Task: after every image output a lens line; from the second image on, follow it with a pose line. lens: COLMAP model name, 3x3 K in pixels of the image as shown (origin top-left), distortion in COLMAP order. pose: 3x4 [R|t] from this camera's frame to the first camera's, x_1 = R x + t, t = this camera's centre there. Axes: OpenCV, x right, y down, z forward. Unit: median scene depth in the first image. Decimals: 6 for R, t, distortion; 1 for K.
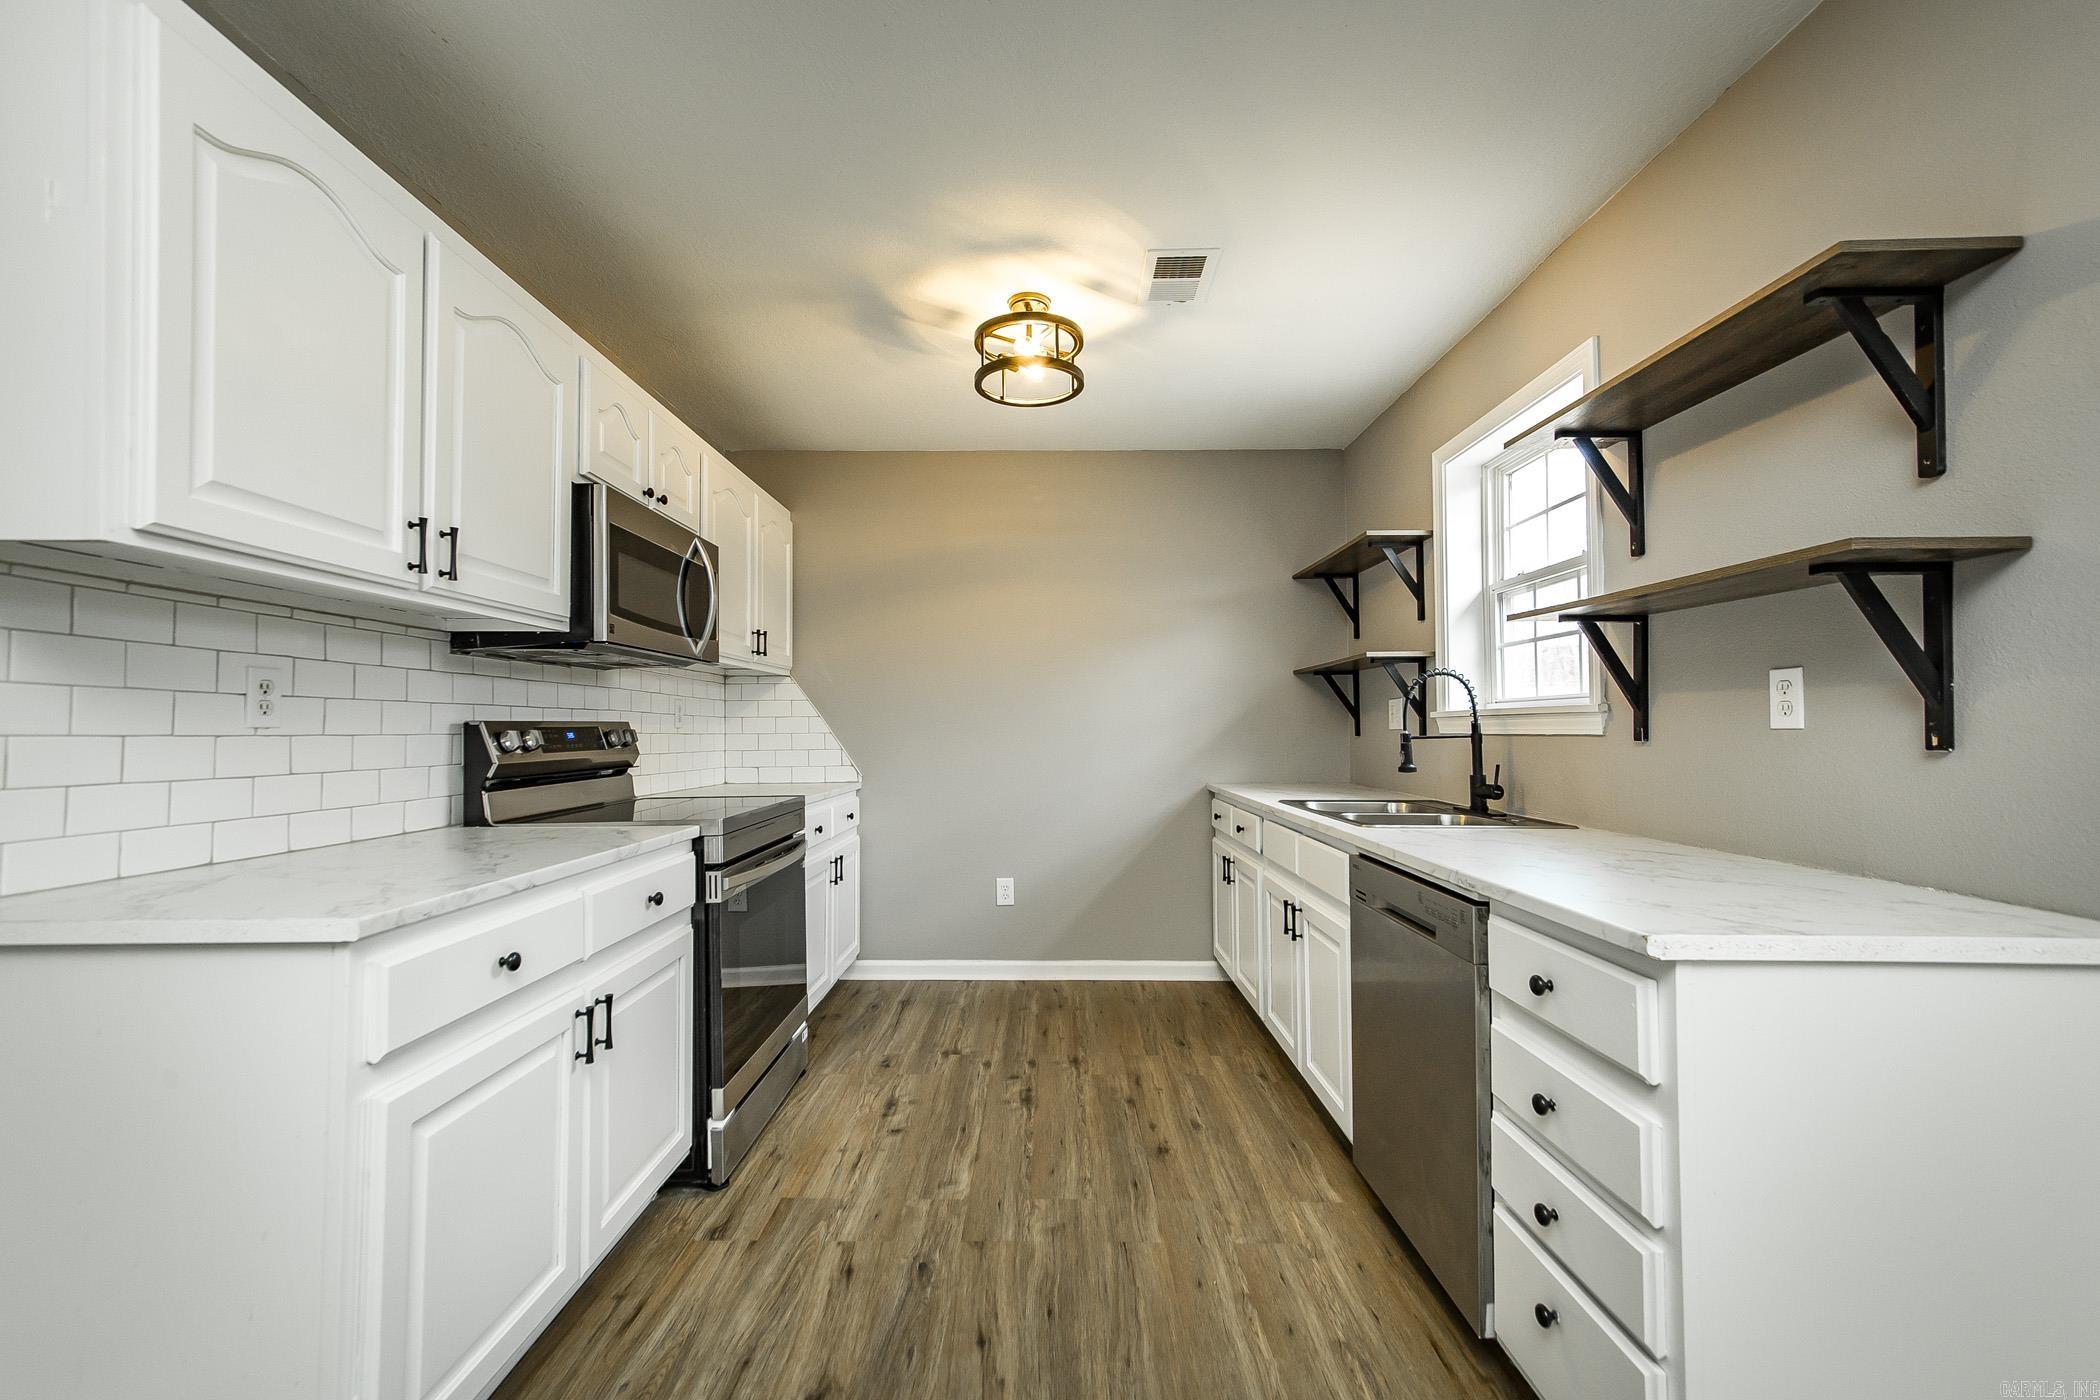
lens RADIAL K [[857.0, 0, 1032.1], [0, 857.0, 707.3], [0, 0, 1]] dist [-0.000146, -0.000066]
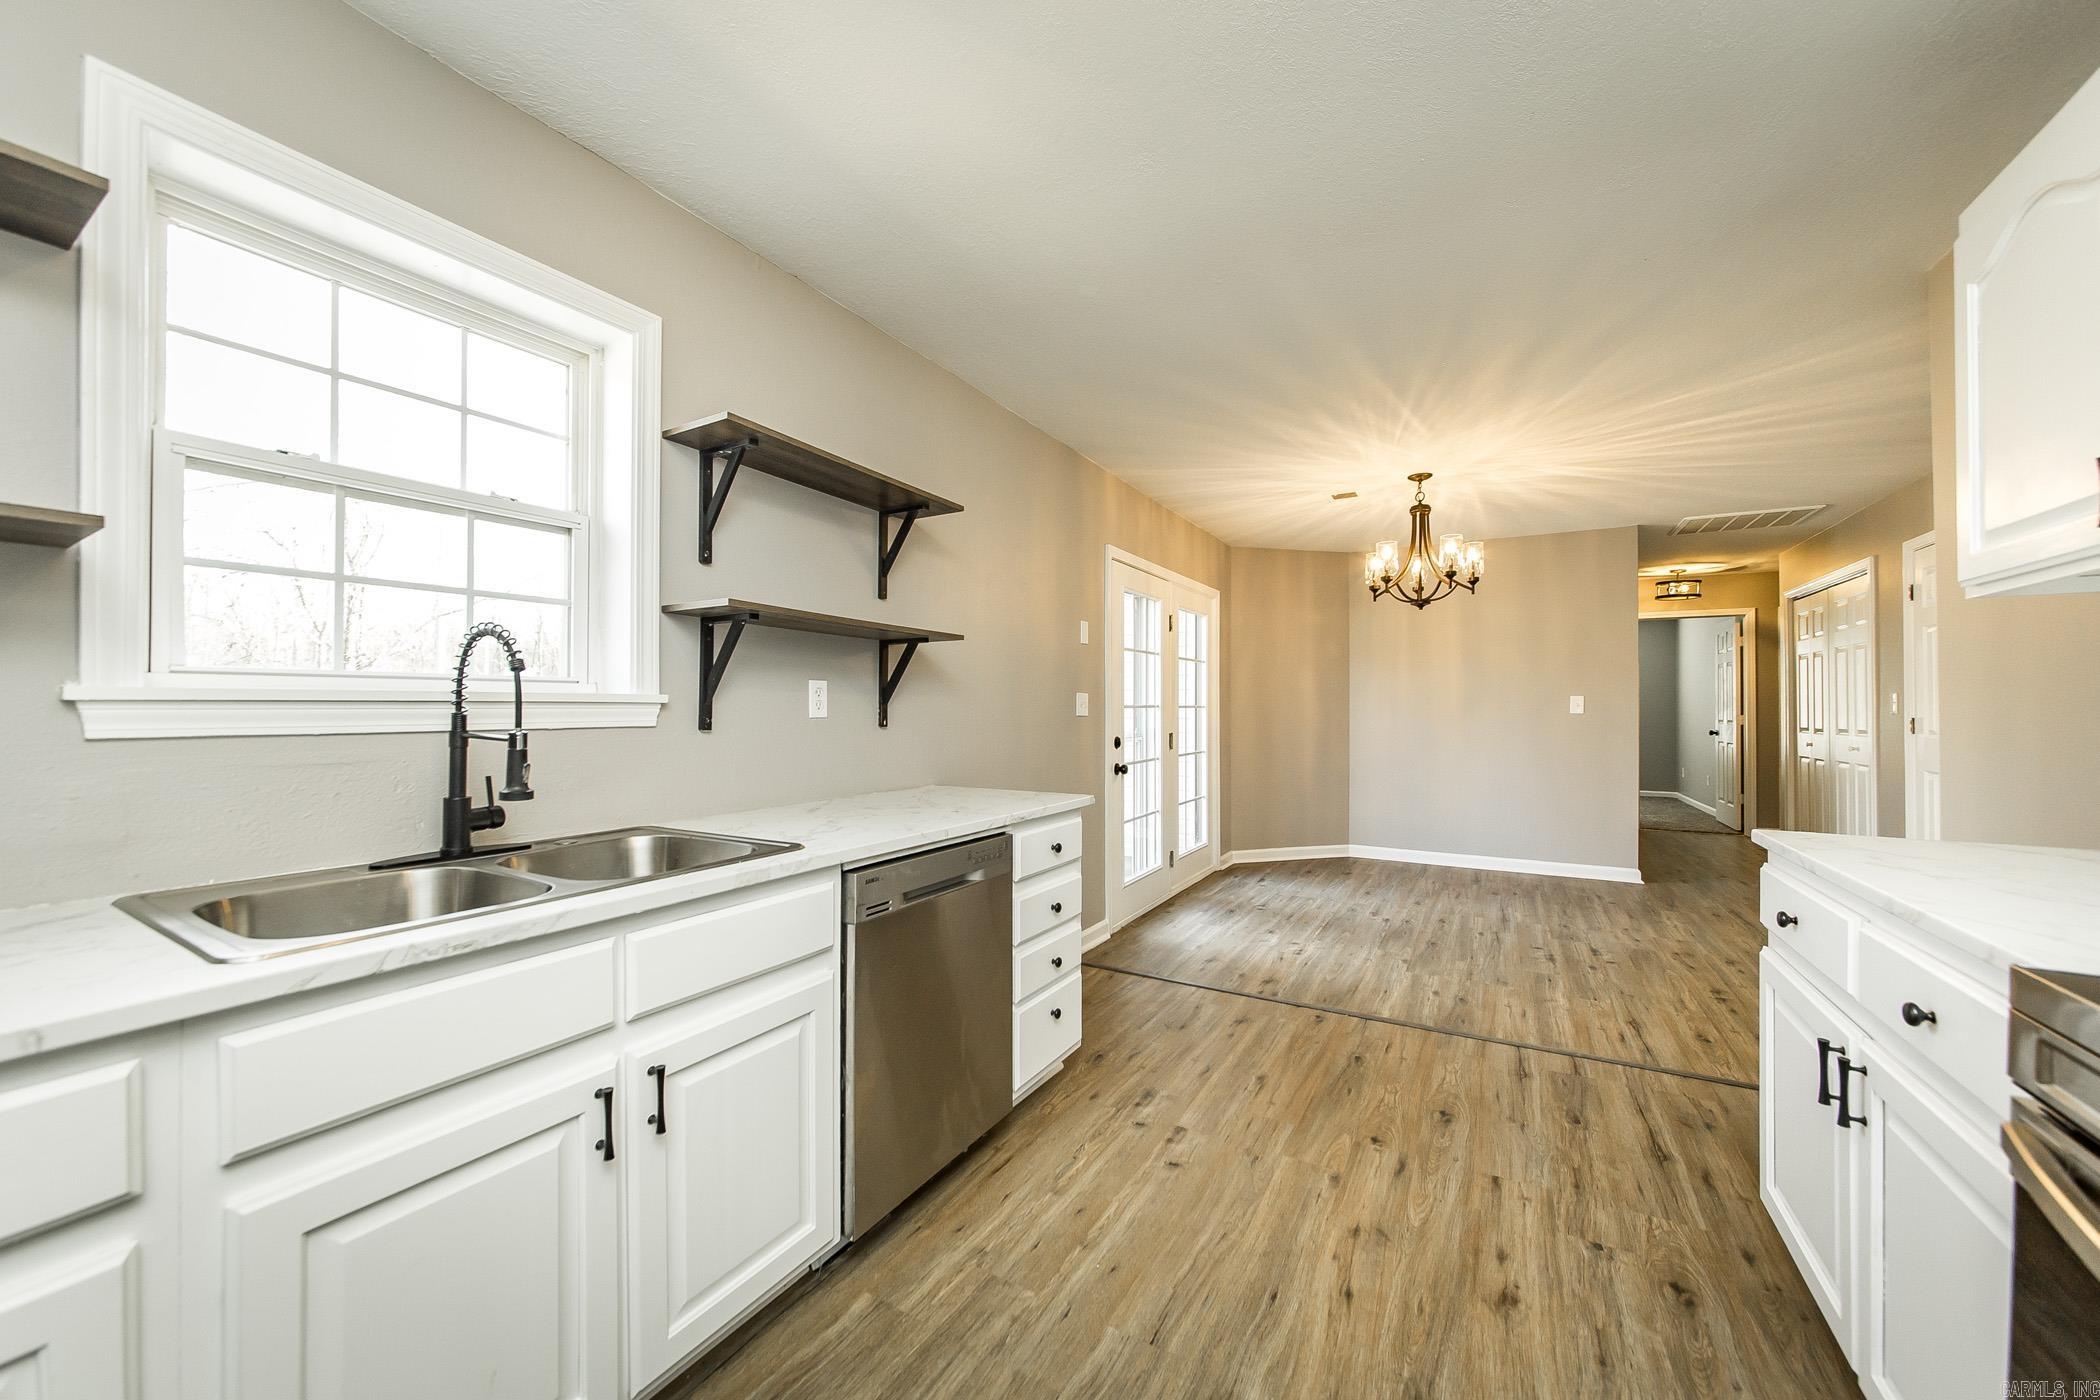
lens RADIAL K [[759.2, 0, 1050.0], [0, 759.2, 700.0], [0, 0, 1]] dist [-0.021564, 0.007672]
pose [[-0.871485, 0.005356, 0.490393, -0.144311], [-0.011753, 0.999425, -0.031801, 0.023379], [-0.490282, -0.033478, -0.870921, 1.478107]]
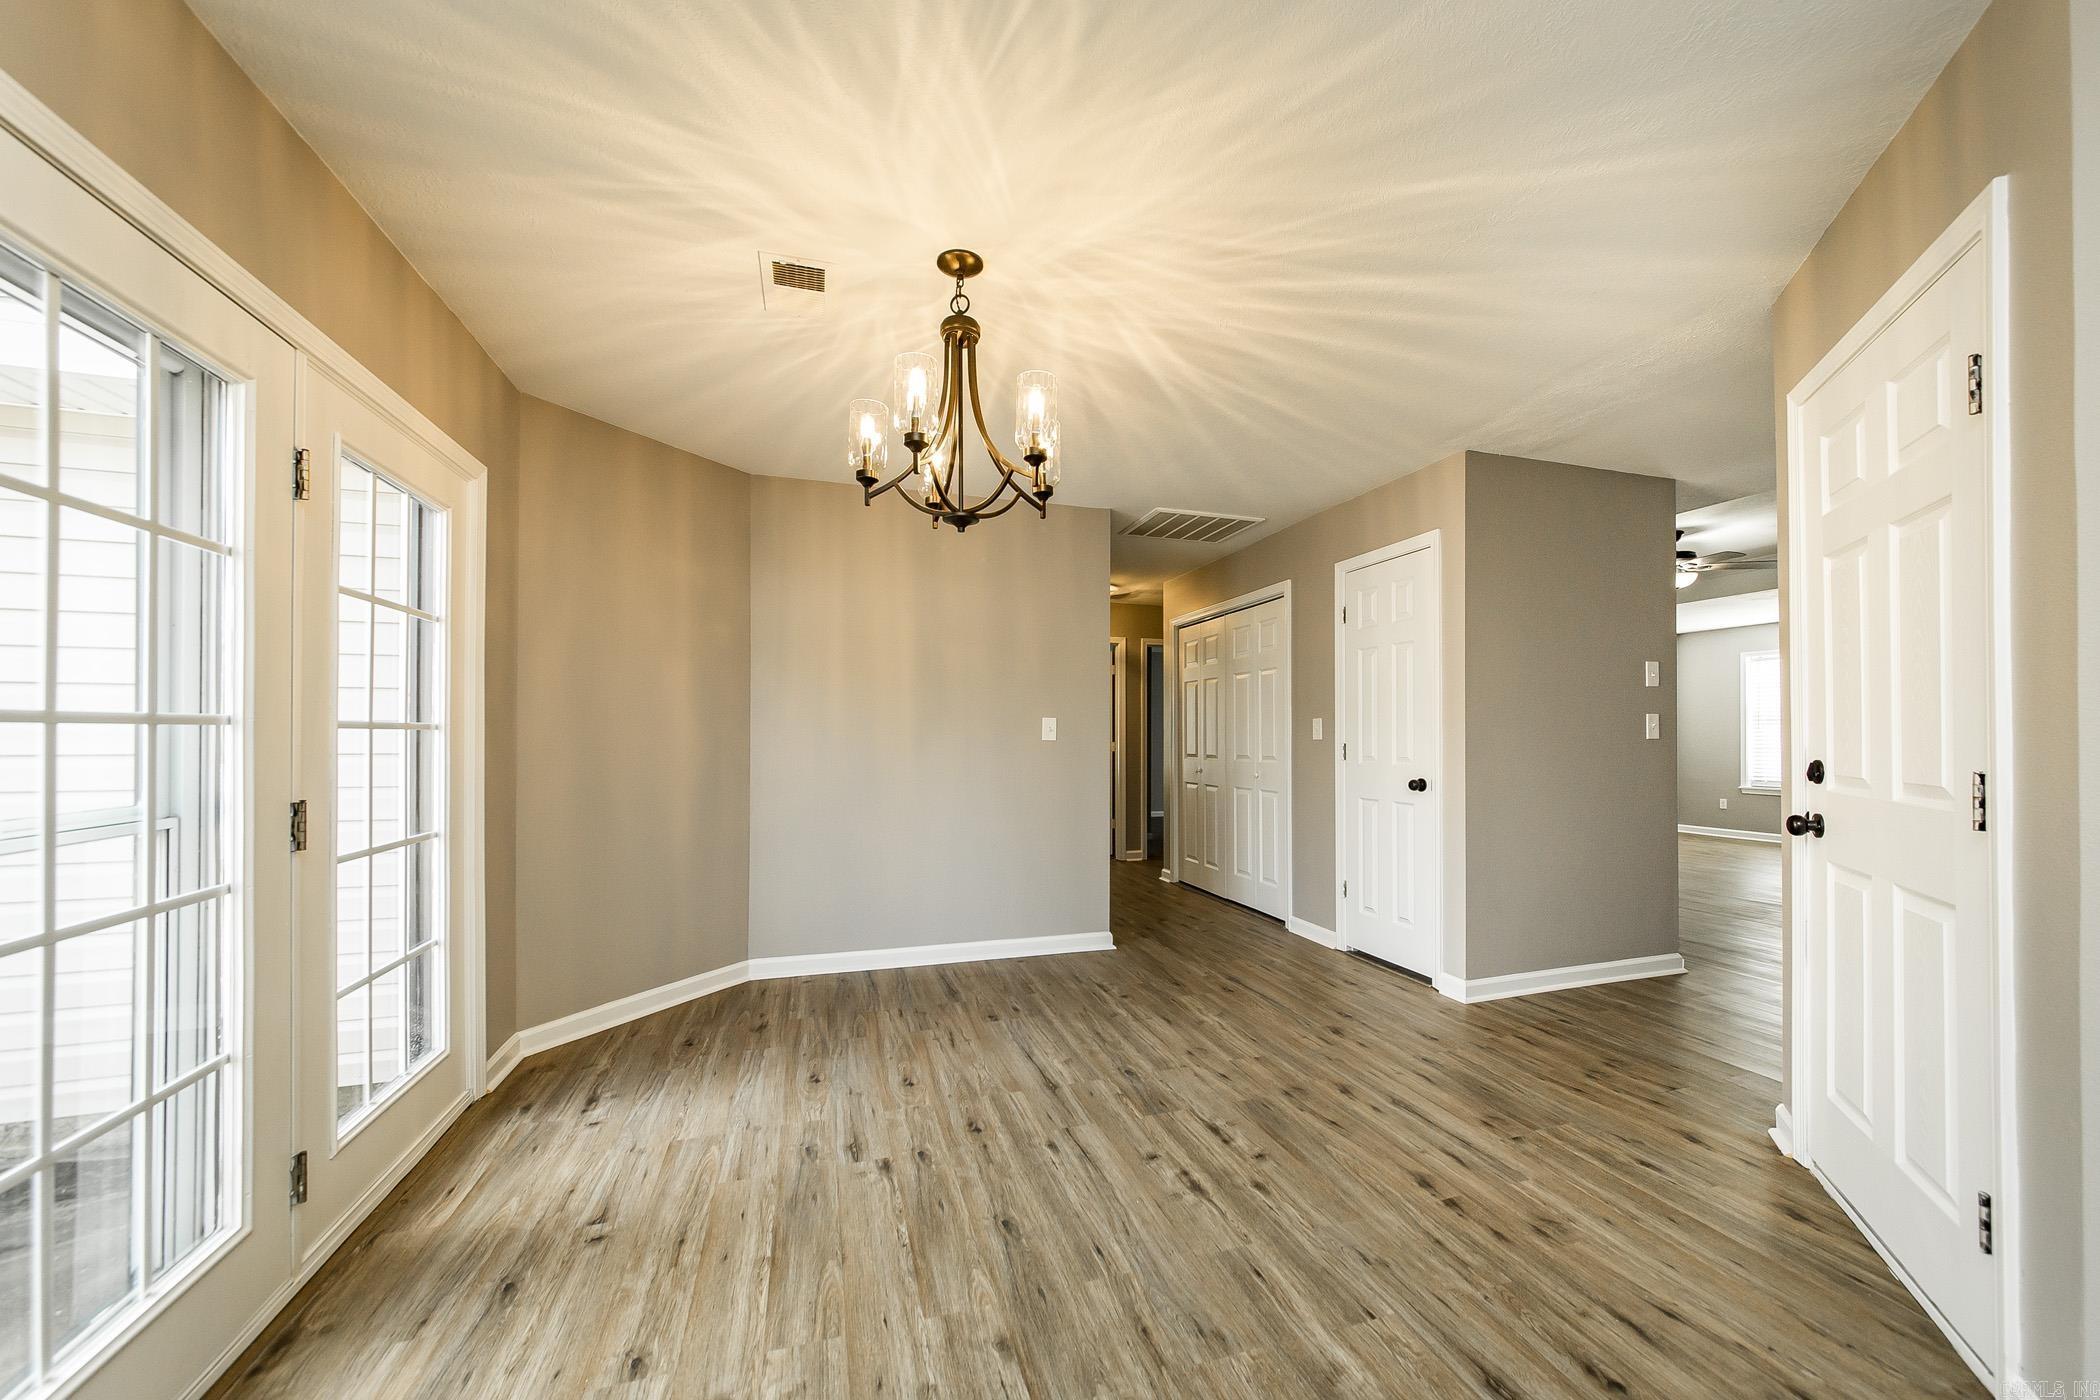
lens RADIAL K [[776.8, 0, 1050.3], [0, 776.8, 732.3], [0, 0, 1]] dist [-0.009053, -0.000121]
pose [[-0.950847, -0.000808, -0.309659, 0.160404], [0.008909, 0.999511, -0.029963, 0.006719], [0.309532, -0.031249, -0.950375, 0.345170]]
